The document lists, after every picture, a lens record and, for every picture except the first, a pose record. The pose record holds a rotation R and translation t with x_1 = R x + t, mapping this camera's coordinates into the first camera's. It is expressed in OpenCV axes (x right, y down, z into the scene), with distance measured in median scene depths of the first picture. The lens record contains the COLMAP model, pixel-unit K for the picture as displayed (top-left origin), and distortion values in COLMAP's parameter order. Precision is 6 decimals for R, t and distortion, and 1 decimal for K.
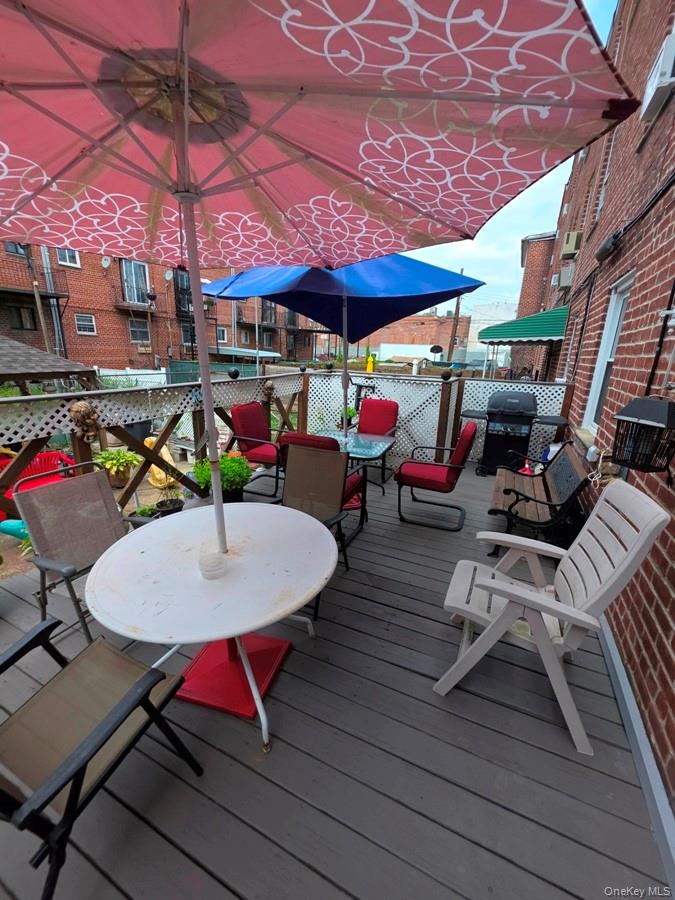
lens RADIAL K [[362.5, 0, 339.9], [0, 362.5, 454.3], [0, 0, 1]] dist [0.002604, 0.000019]
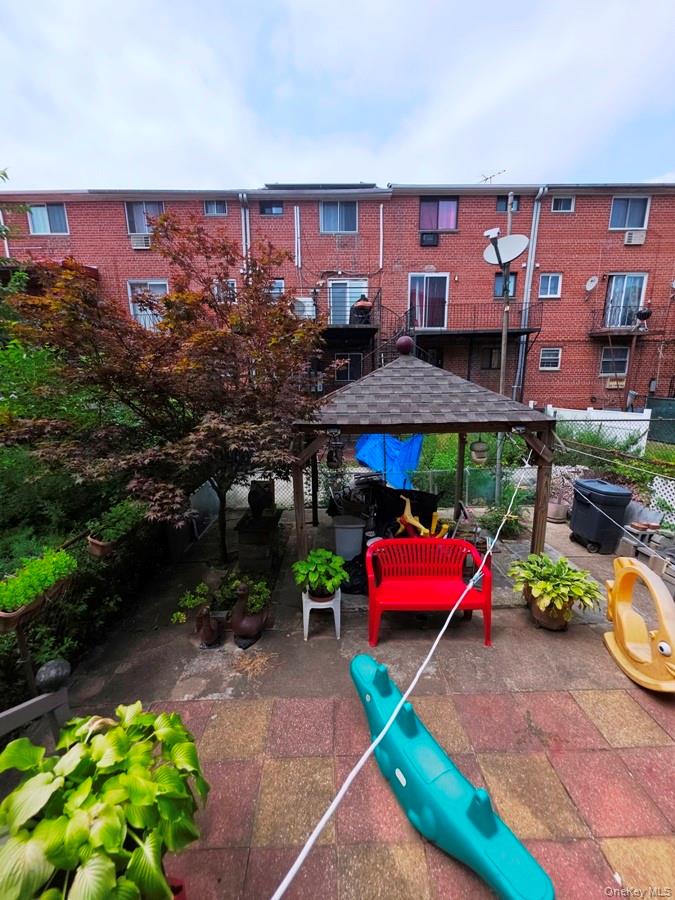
lens RADIAL K [[362.5, 0, 339.9], [0, 362.5, 454.3], [0, 0, 1]] dist [0.002604, 0.000019]
pose [[0.459148, 0.136271, -0.877846, -0.123771], [-0.219575, 0.974913, 0.036492, -0.048374], [0.860796, 0.175997, 0.477551, 0.171504]]
